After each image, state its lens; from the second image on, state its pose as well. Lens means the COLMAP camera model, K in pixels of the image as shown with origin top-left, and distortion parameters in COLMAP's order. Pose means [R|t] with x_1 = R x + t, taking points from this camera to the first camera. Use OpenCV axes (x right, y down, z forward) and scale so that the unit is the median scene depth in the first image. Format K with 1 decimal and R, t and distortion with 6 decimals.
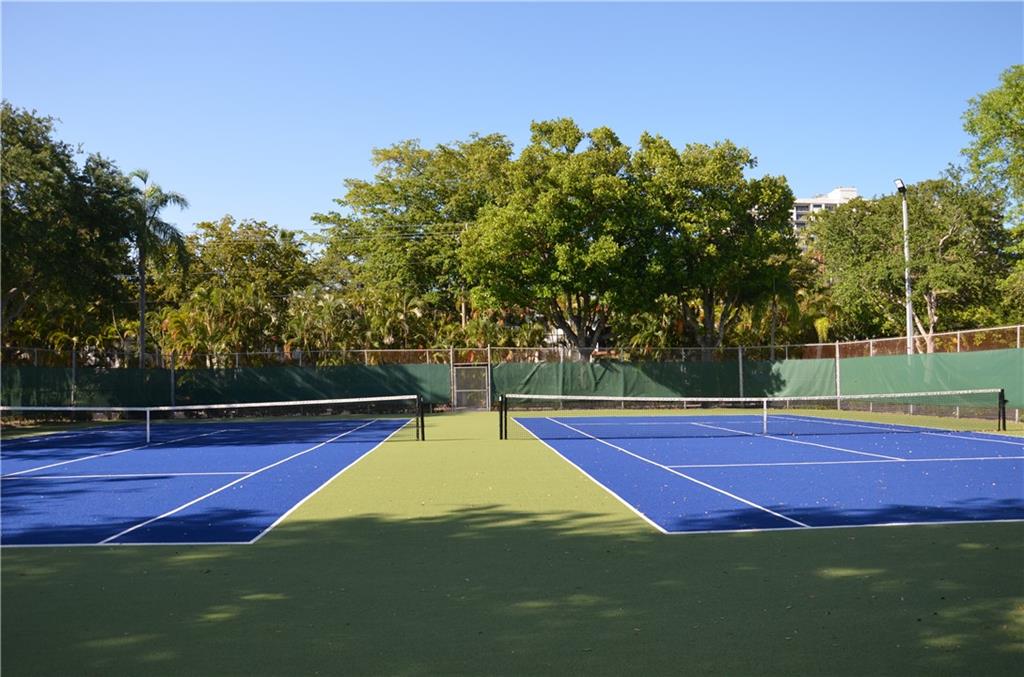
lens RADIAL K [[772.2, 0, 512.0], [0, 772.2, 338.5], [0, 0, 1]] dist [-0.065602, 0.000626]
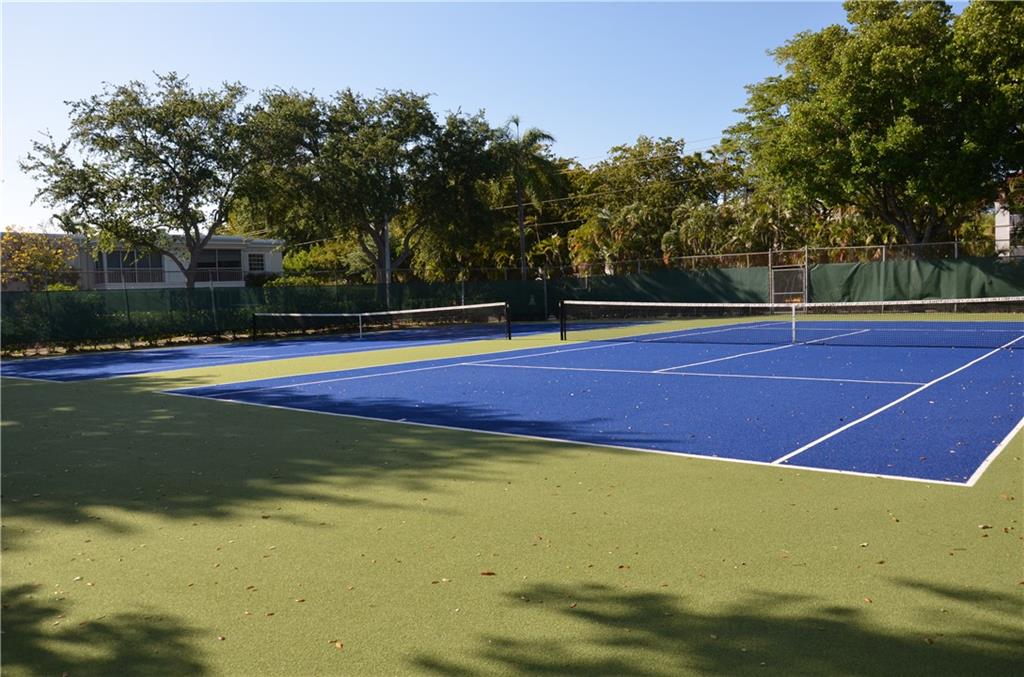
lens RADIAL K [[772.2, 0, 512.0], [0, 772.2, 338.5], [0, 0, 1]] dist [-0.065602, 0.000626]
pose [[0.759853, 0.022576, -0.649703, 0.316810], [0.060541, 0.992596, 0.105296, 0.000721], [0.647270, -0.119344, 0.752860, 0.035655]]
